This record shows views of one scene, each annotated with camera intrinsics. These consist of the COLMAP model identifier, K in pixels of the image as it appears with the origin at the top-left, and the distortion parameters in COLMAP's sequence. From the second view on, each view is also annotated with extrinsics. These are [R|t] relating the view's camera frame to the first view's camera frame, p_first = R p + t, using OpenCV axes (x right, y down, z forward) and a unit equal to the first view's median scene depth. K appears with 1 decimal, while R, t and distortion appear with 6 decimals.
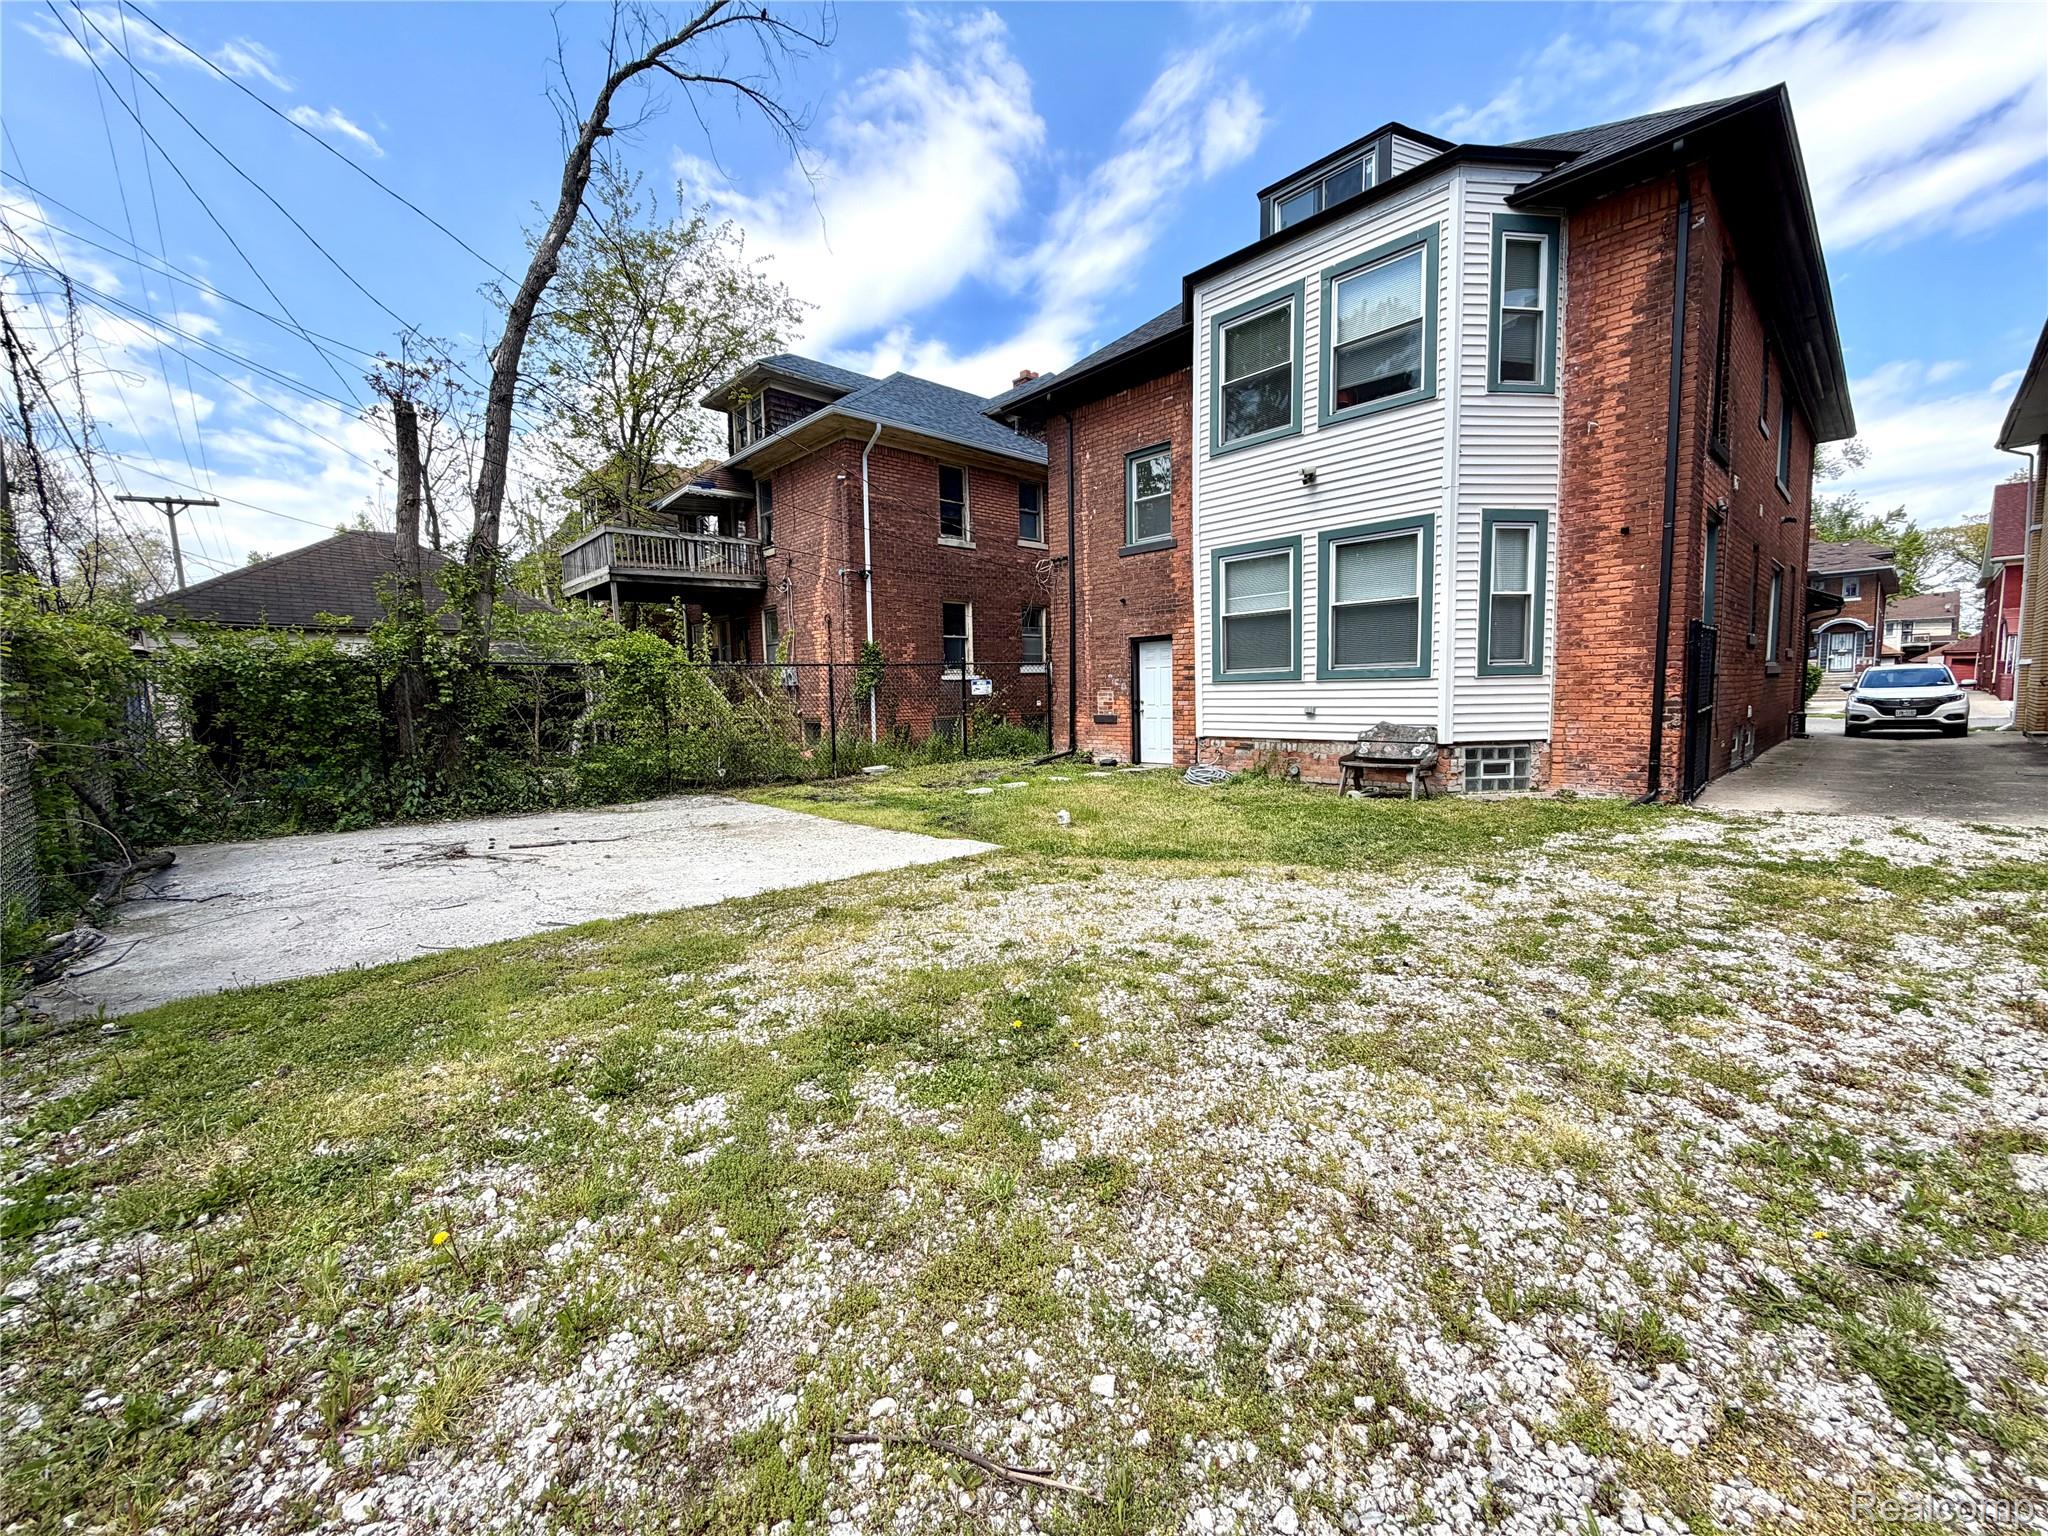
lens RADIAL K [[818.7, 0, 1018.8], [0, 818.7, 772.7], [0, 0, 1]] dist [0.002414, -0.000043]
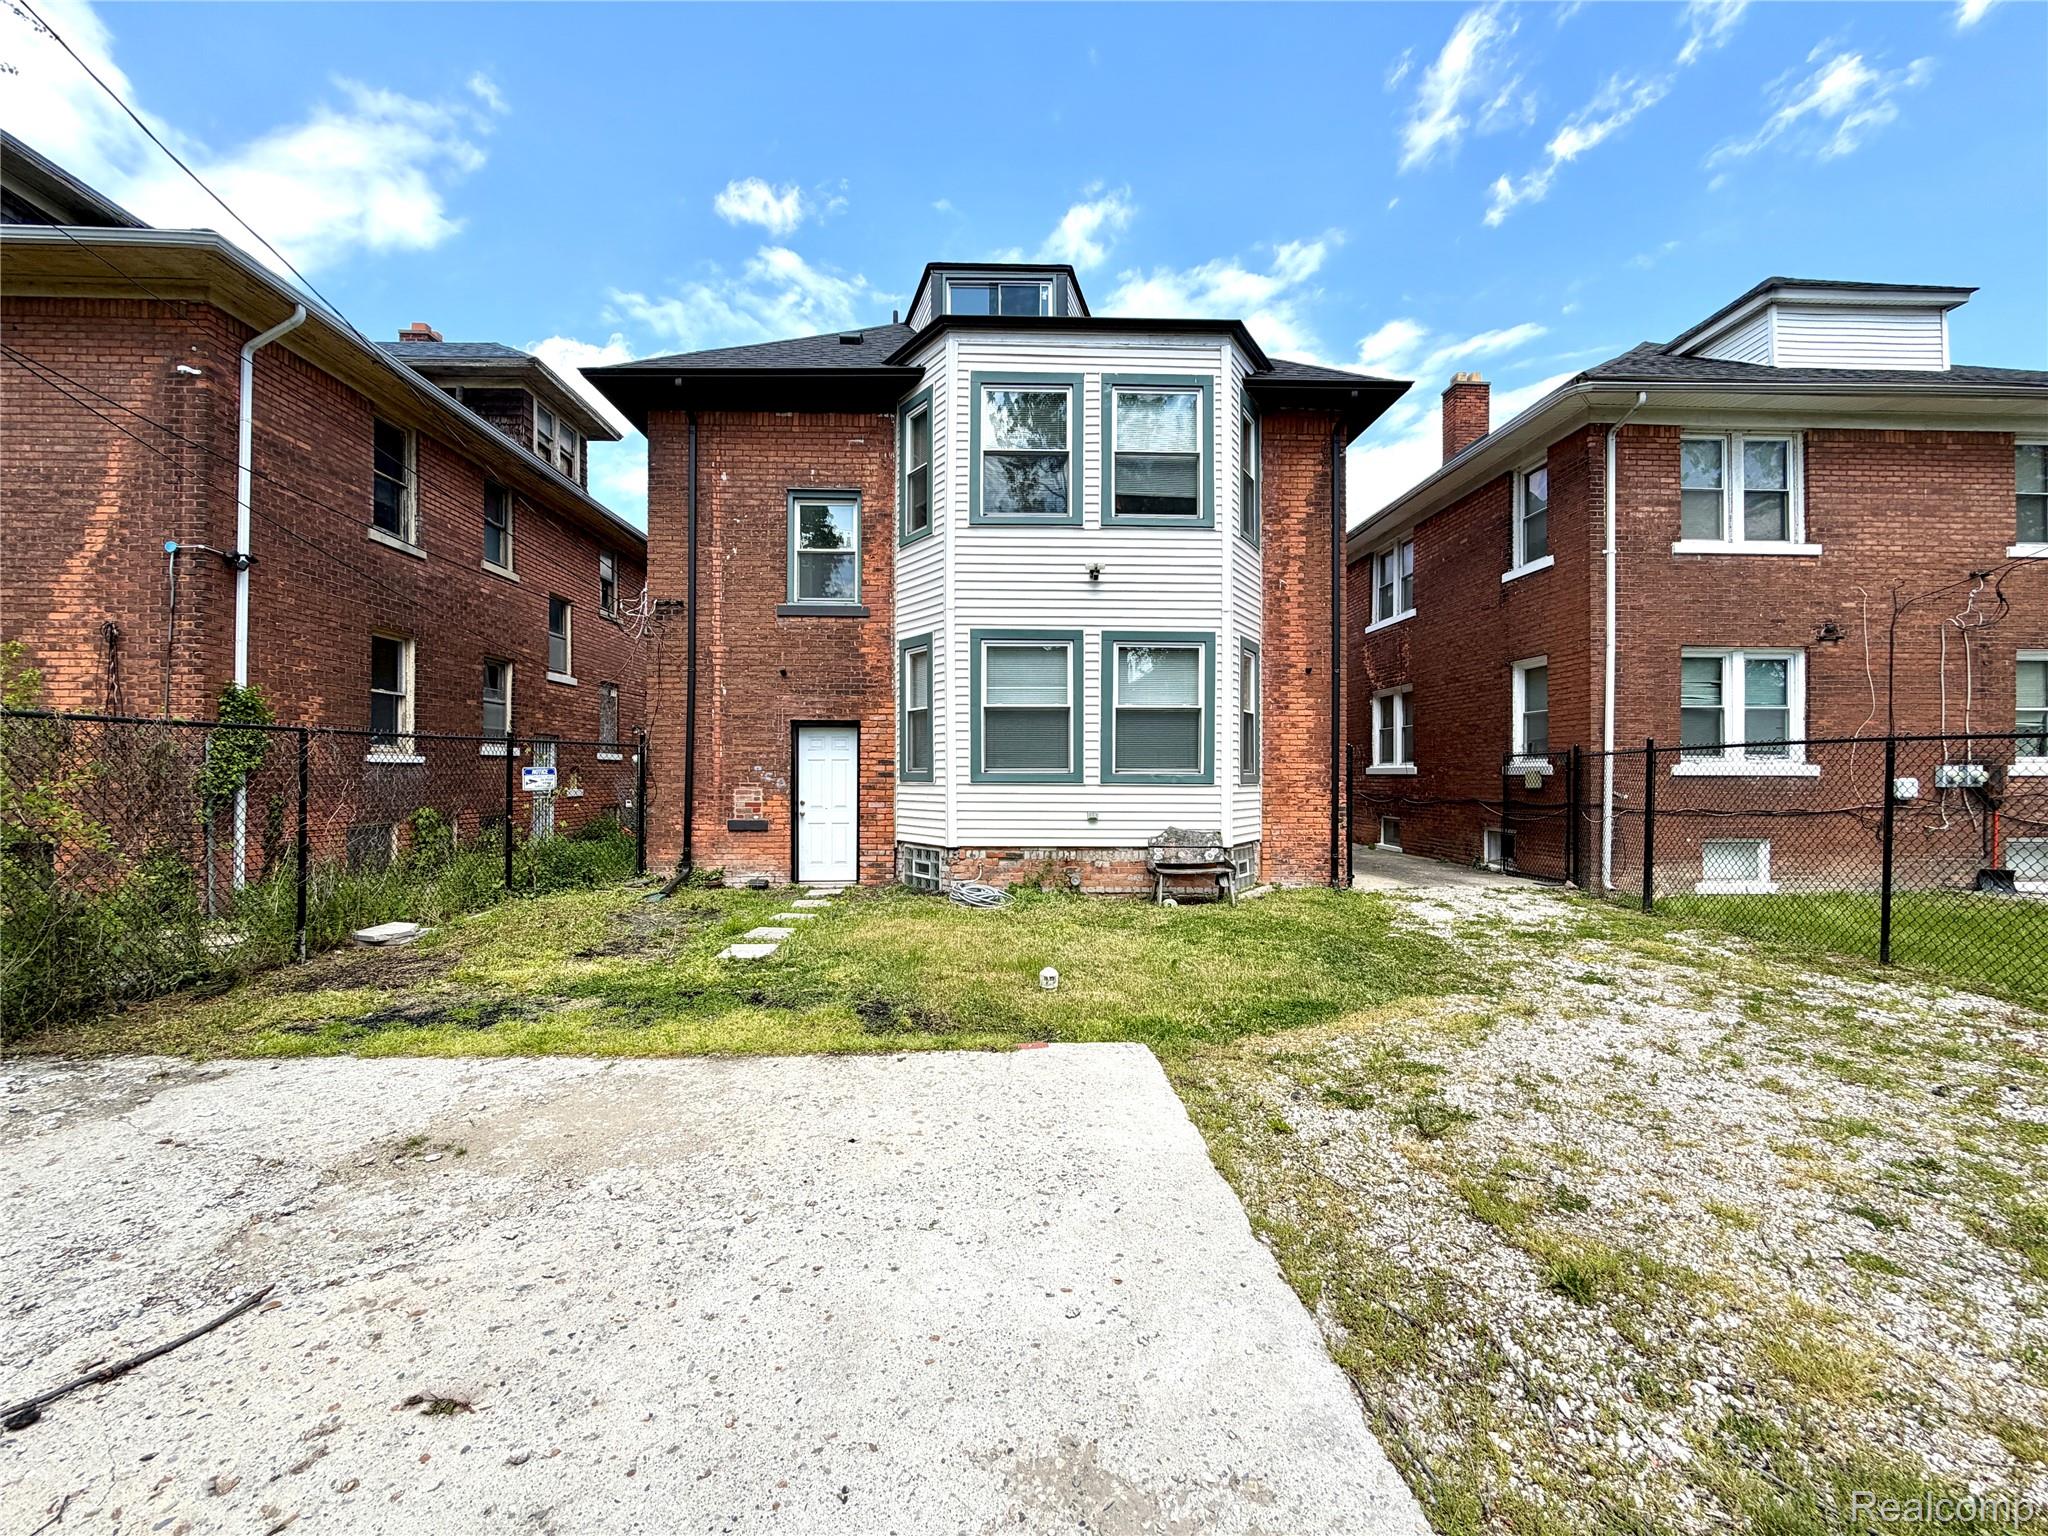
lens RADIAL K [[818.7, 0, 1019.2], [0, 818.7, 769.3], [0, 0, 1]] dist [0.002414, -0.000043]
pose [[0.654220, 0.030321, 0.755697, -0.407284], [0.055987, 0.994513, -0.088372, -0.050882], [-0.754229, 0.100124, 0.648932, 0.453403]]
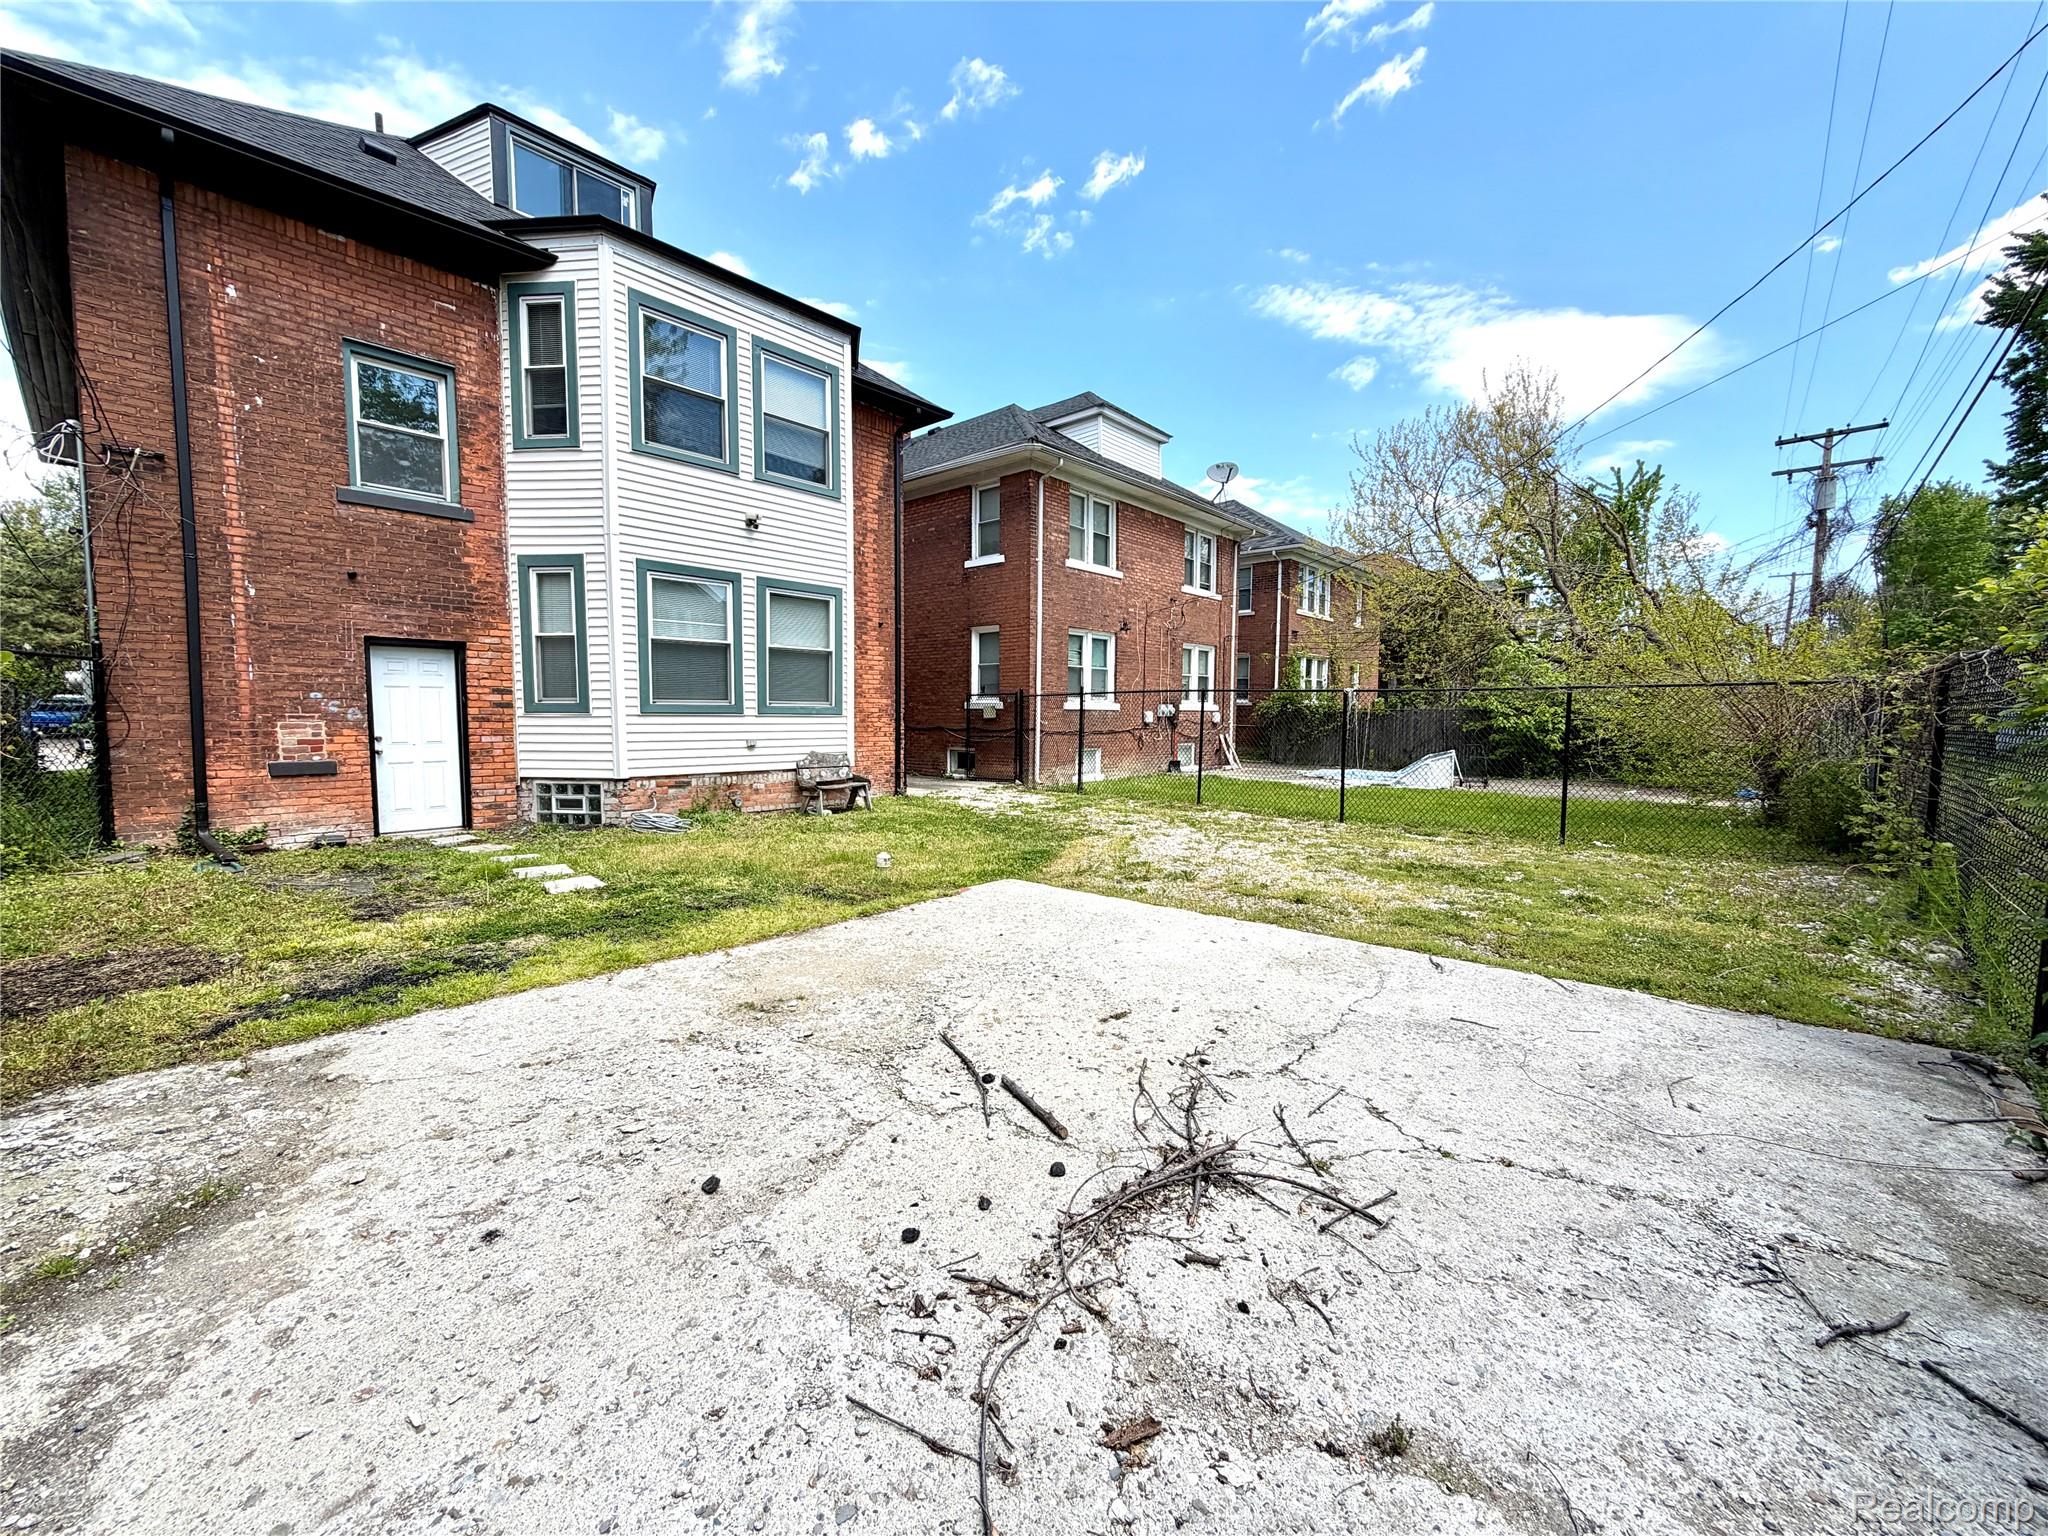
lens RADIAL K [[818.7, 0, 1021.6], [0, 818.7, 770.1], [0, 0, 1]] dist [0.002414, -0.000043]
pose [[-0.095829, -0.046084, 0.994330, -0.714802], [0.094952, 0.993949, 0.055217, -0.067039], [-0.990859, 0.099705, -0.090874, 0.759962]]
